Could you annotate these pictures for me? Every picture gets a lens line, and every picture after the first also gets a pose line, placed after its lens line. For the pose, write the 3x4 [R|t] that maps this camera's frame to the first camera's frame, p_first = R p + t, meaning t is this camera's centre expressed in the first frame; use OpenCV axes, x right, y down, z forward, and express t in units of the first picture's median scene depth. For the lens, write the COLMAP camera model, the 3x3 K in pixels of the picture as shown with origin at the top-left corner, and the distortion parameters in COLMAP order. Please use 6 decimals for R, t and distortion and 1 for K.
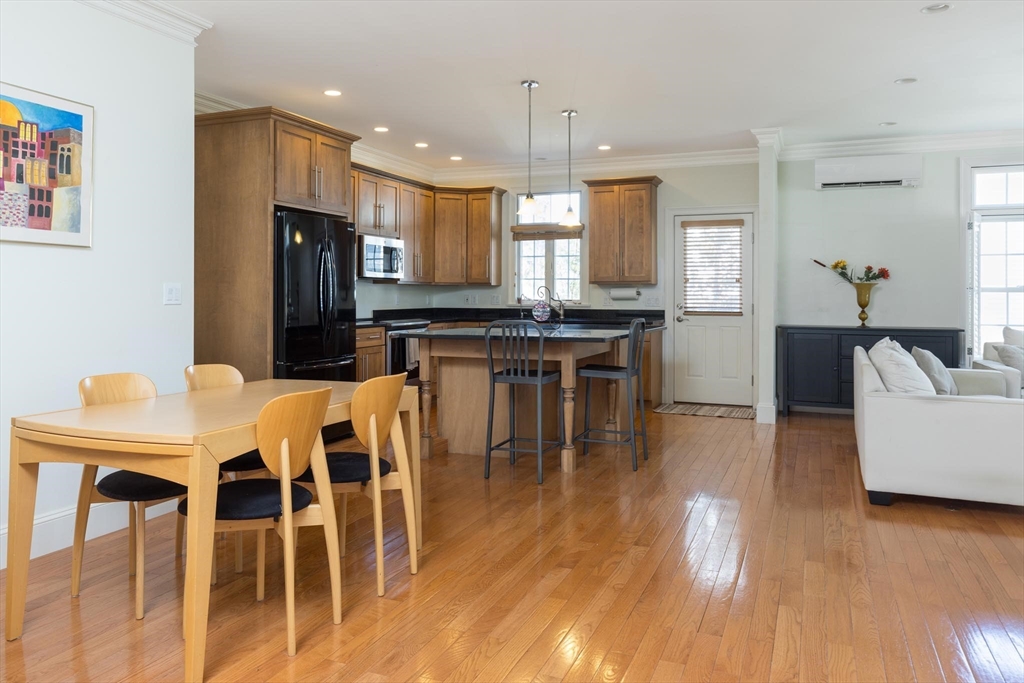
lens RADIAL K [[721.4, 0, 525.8], [0, 721.4, 293.2], [0, 0, 1]] dist [-0.003687, -0.002113]
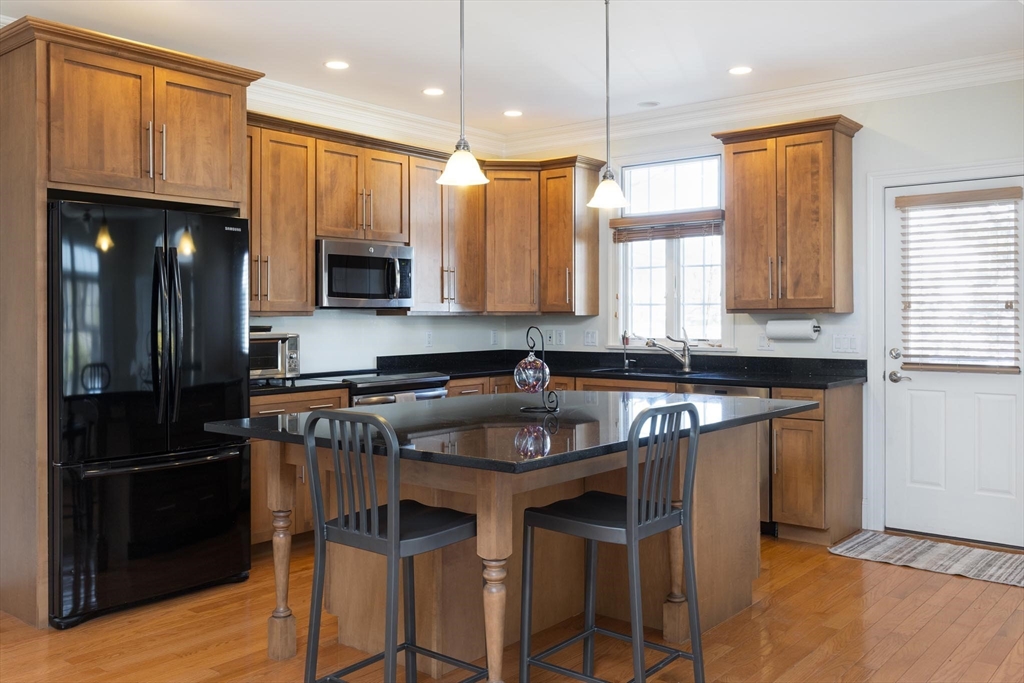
lens RADIAL K [[890.0, 0, 513.1], [0, 890.0, 319.9], [0, 0, 1]] dist [0.003965, 0.001269]
pose [[0.954510, -0.004195, -0.298150, 0.143553], [0.006098, 0.999967, 0.005454, -0.012913], [0.298117, -0.007024, 0.954504, 0.281994]]
